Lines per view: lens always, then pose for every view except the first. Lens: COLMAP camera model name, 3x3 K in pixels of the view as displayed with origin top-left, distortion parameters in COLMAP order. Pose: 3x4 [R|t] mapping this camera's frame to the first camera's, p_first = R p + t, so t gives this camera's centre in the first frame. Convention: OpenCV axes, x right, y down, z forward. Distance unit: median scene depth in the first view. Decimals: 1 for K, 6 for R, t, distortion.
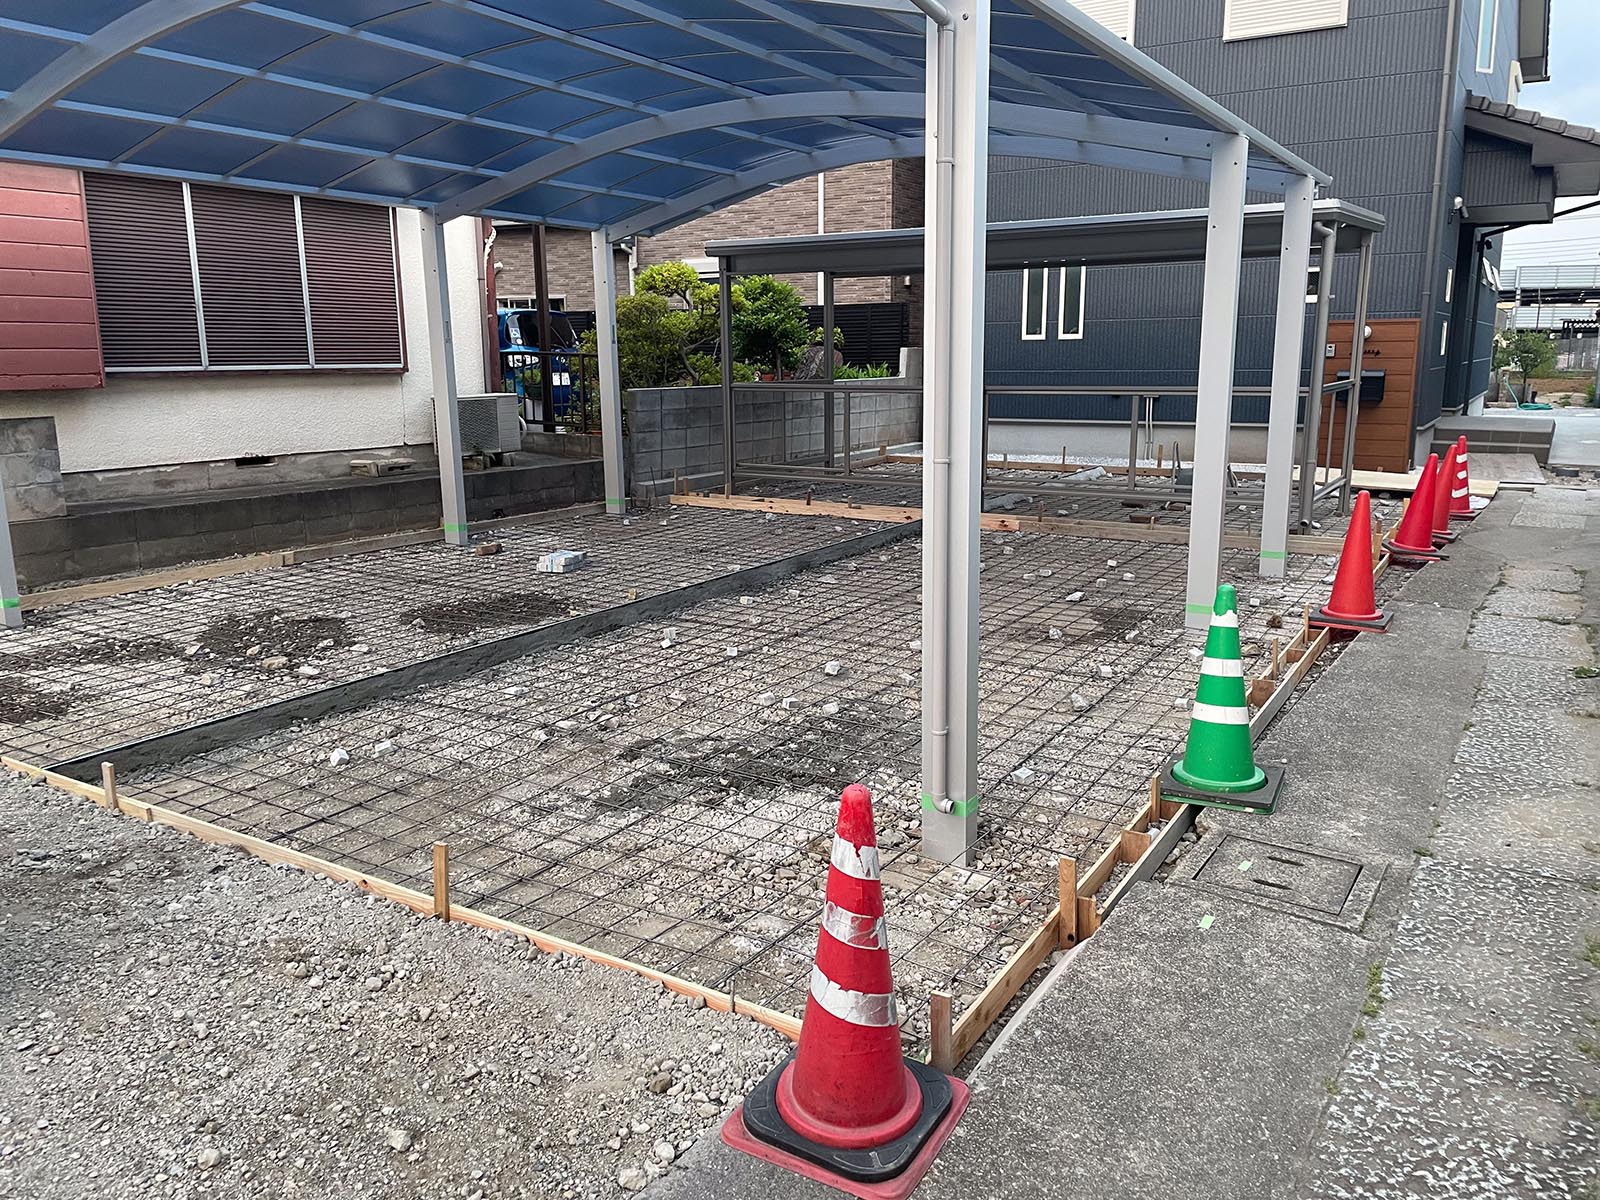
lens RADIAL K [[1203.4, 0, 803.4], [0, 1203.4, 602.3], [0, 0, 1]] dist [0.031347, -0.047275]
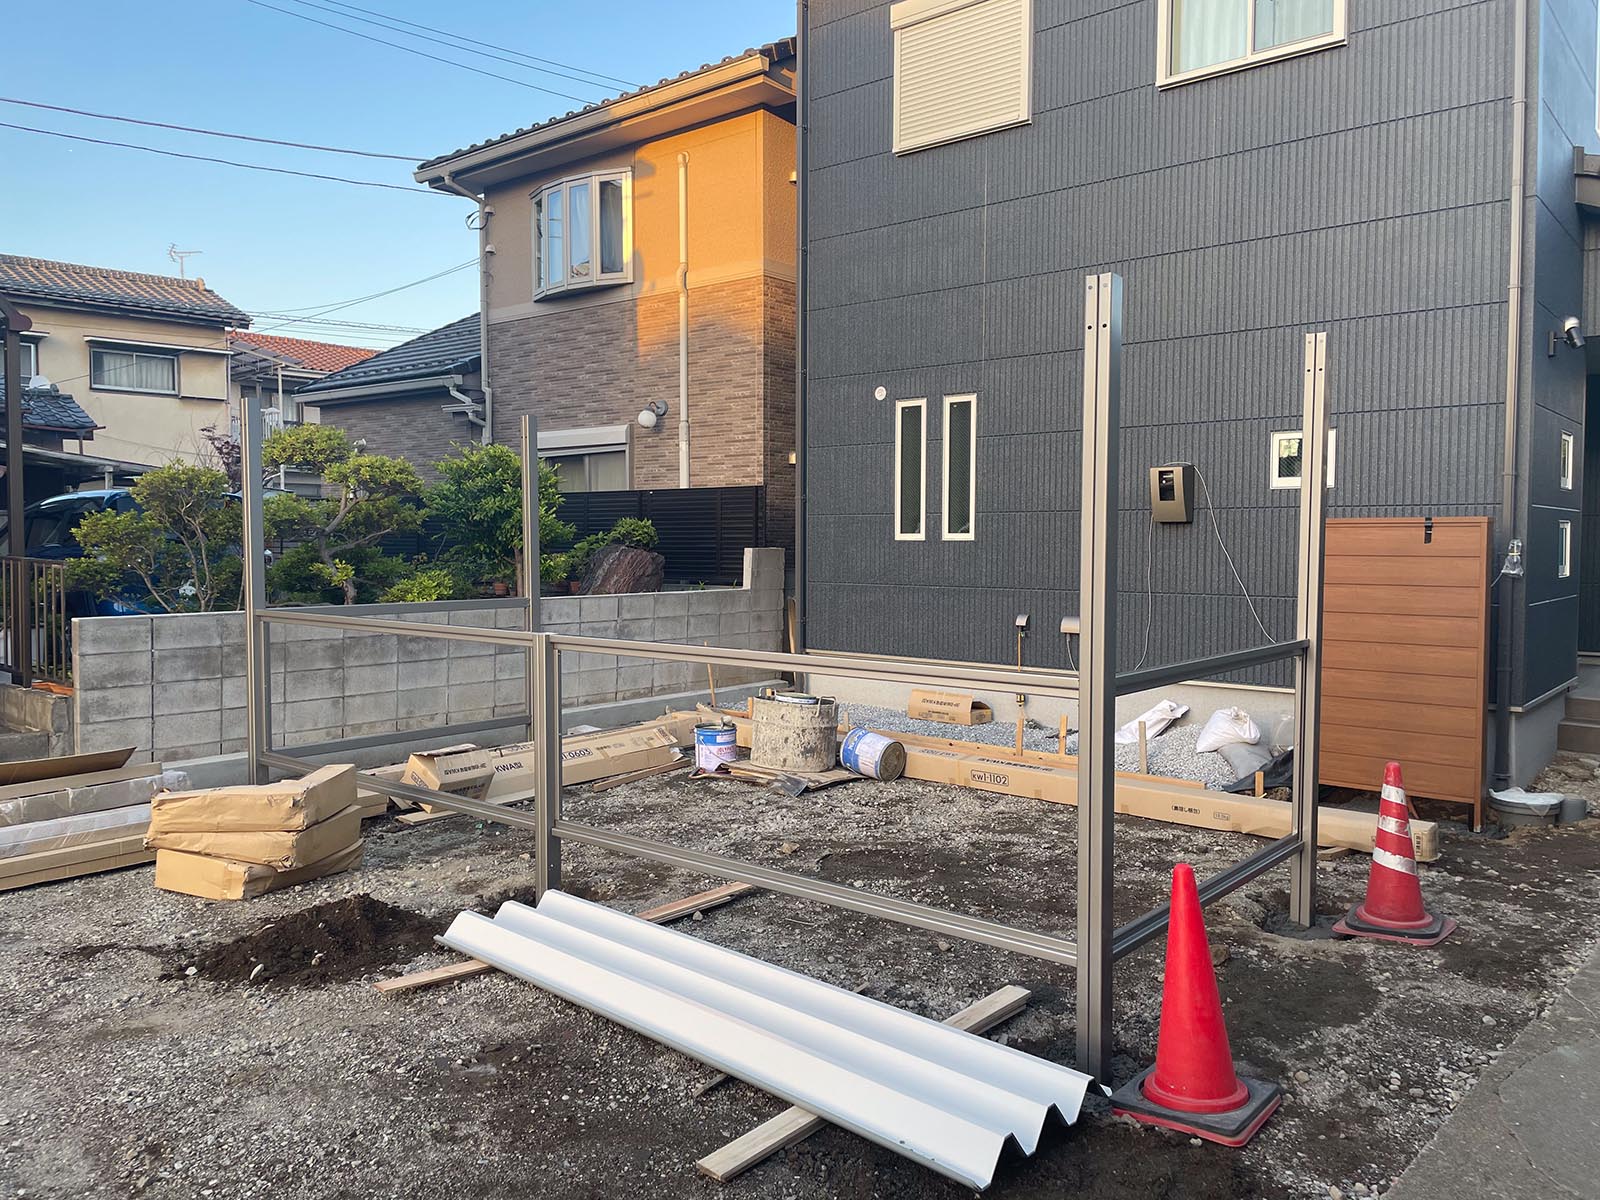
lens RADIAL K [[1203.4, 0, 787.9], [0, 1203.4, 596.5], [0, 0, 1]] dist [0.031347, -0.047275]
pose [[0.987704, 0.018971, -0.155177, 0.304429], [-0.042783, 0.987517, -0.151588, -0.110794], [0.150364, 0.156363, 0.976187, 0.457421]]
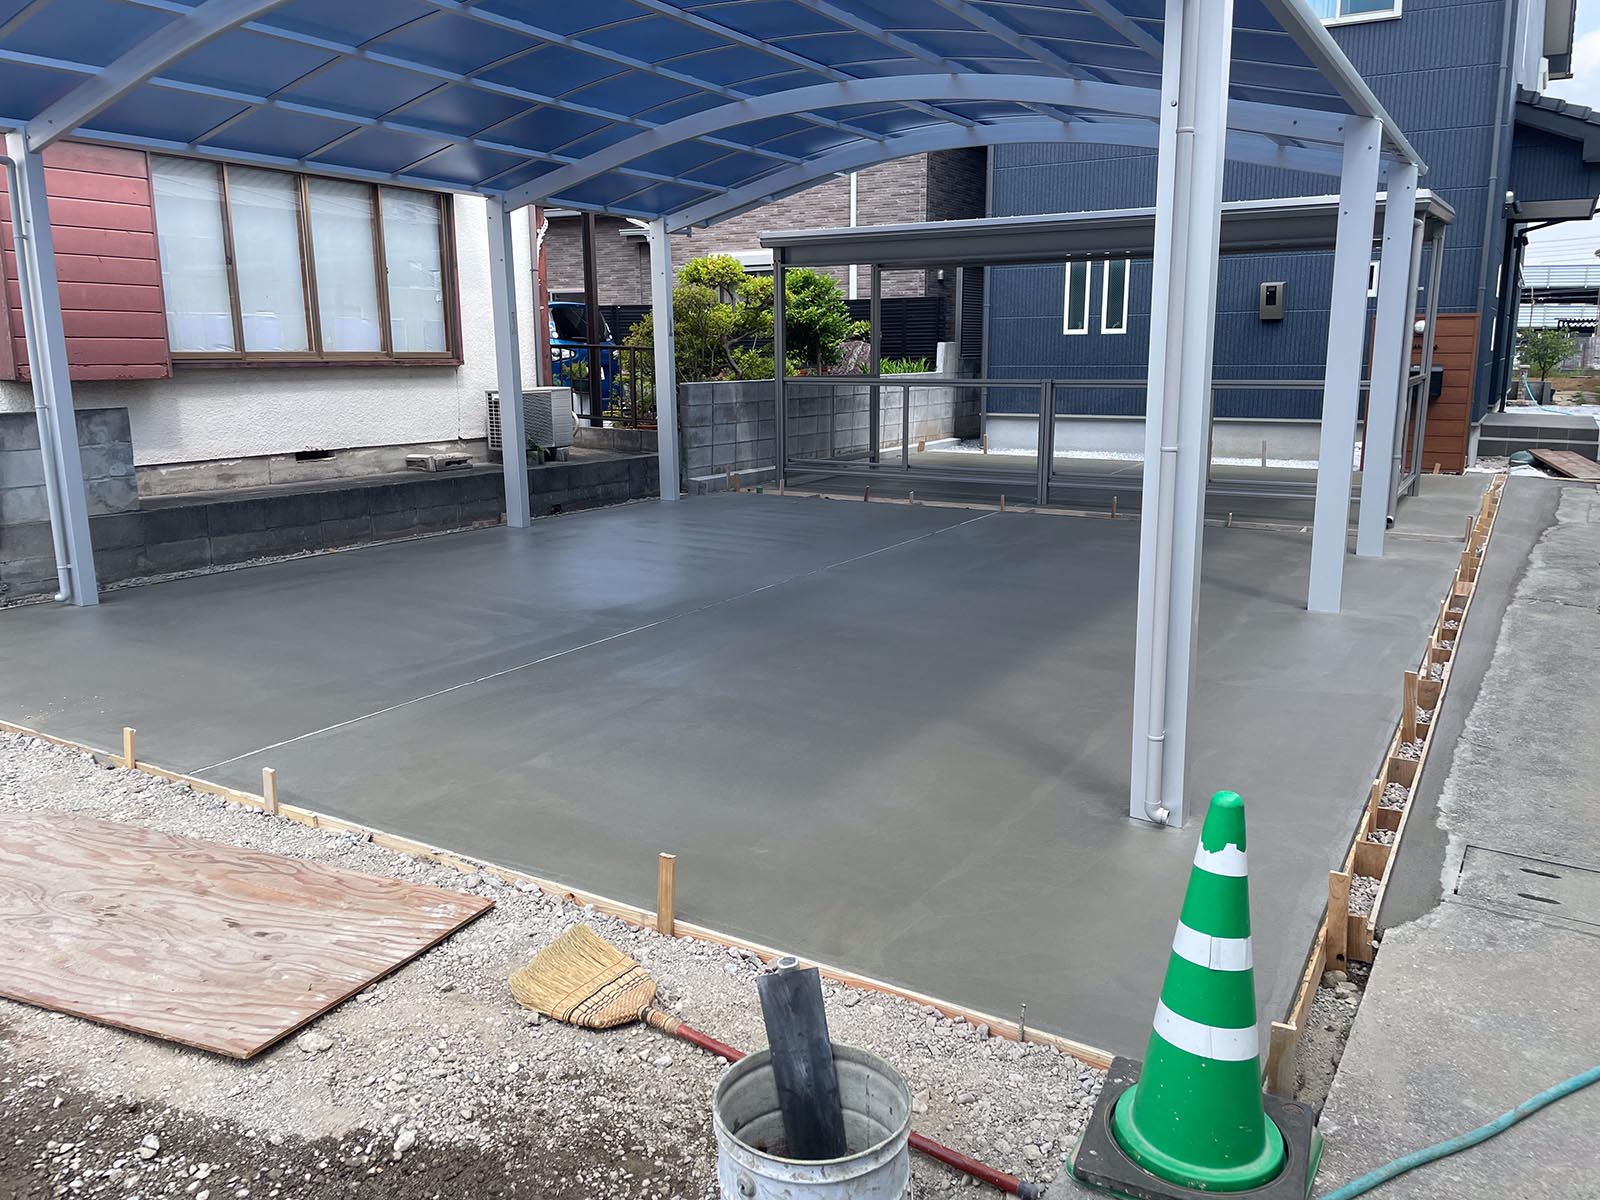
lens RADIAL K [[1203.4, 0, 802.3], [0, 1203.4, 601.2], [0, 0, 1]] dist [0.031347, -0.047275]
pose [[0.999929, 0.000351, 0.011890, -0.059738], [-0.000367, 0.999999, 0.001298, -0.000313], [-0.011889, -0.001303, 0.999928, 0.017638]]
